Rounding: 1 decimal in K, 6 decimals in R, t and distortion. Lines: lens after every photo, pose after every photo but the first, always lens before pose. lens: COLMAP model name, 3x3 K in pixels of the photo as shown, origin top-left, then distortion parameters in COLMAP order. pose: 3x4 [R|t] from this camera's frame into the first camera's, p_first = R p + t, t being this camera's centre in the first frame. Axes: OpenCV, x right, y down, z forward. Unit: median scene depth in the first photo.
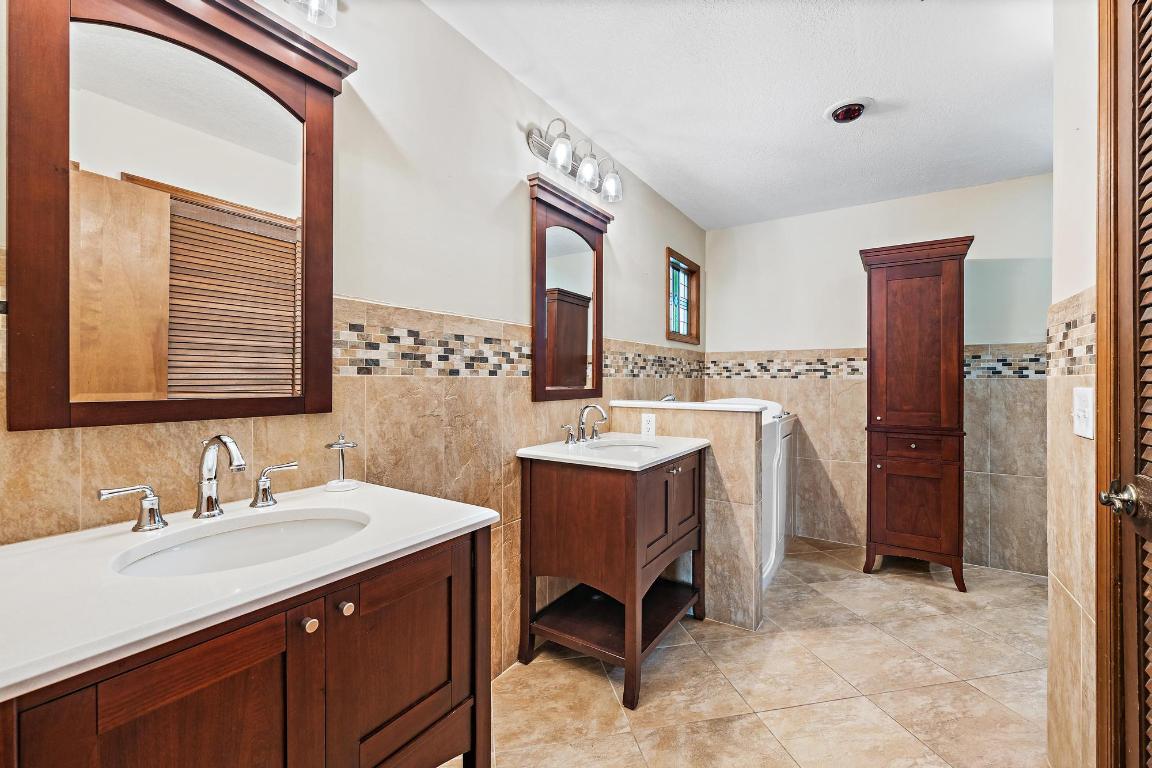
lens RADIAL K [[476.9, 0, 581.2], [0, 476.9, 379.9], [0, 0, 1]] dist [0.011885, -0.000076]
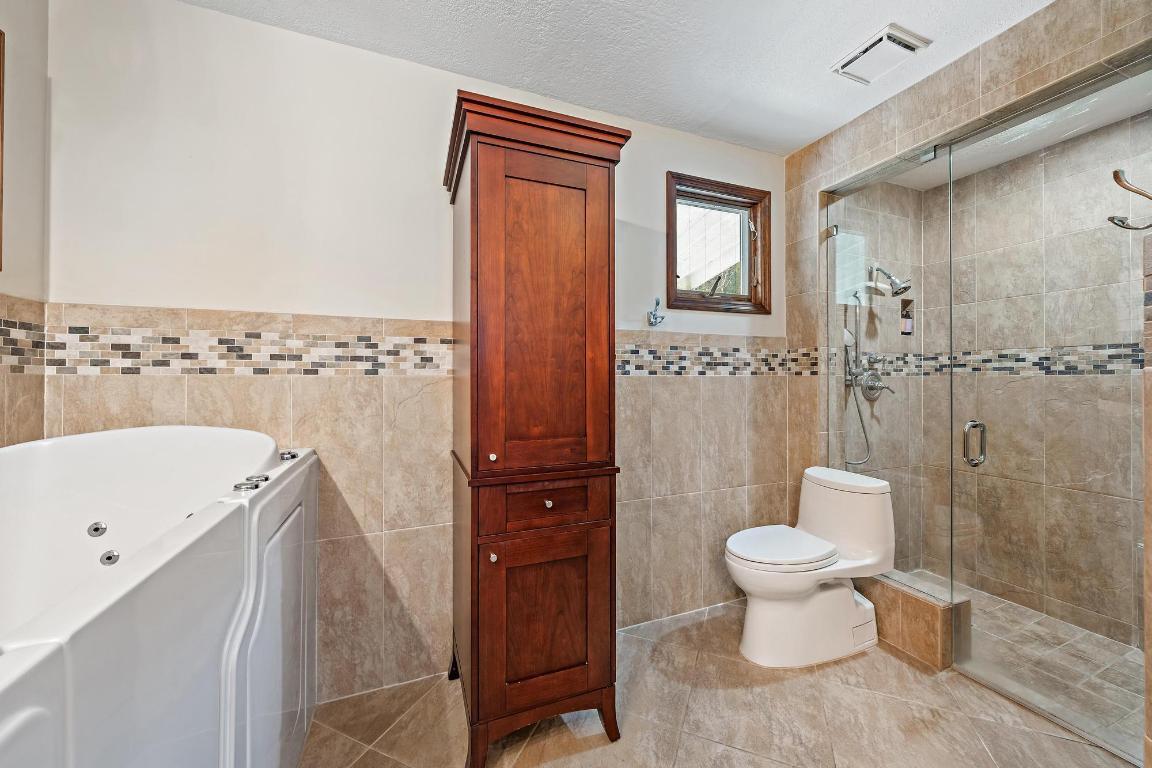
lens RADIAL K [[426.2, 0, 580.1], [0, 426.2, 376.9], [0, 0, 1]] dist [-0.008649, -0.000114]
pose [[0.571749, 0.000078, 0.820429, 0.269308], [0.002204, 0.999996, -0.001630, 0.000475], [-0.820426, 0.002740, 0.571746, 0.573399]]
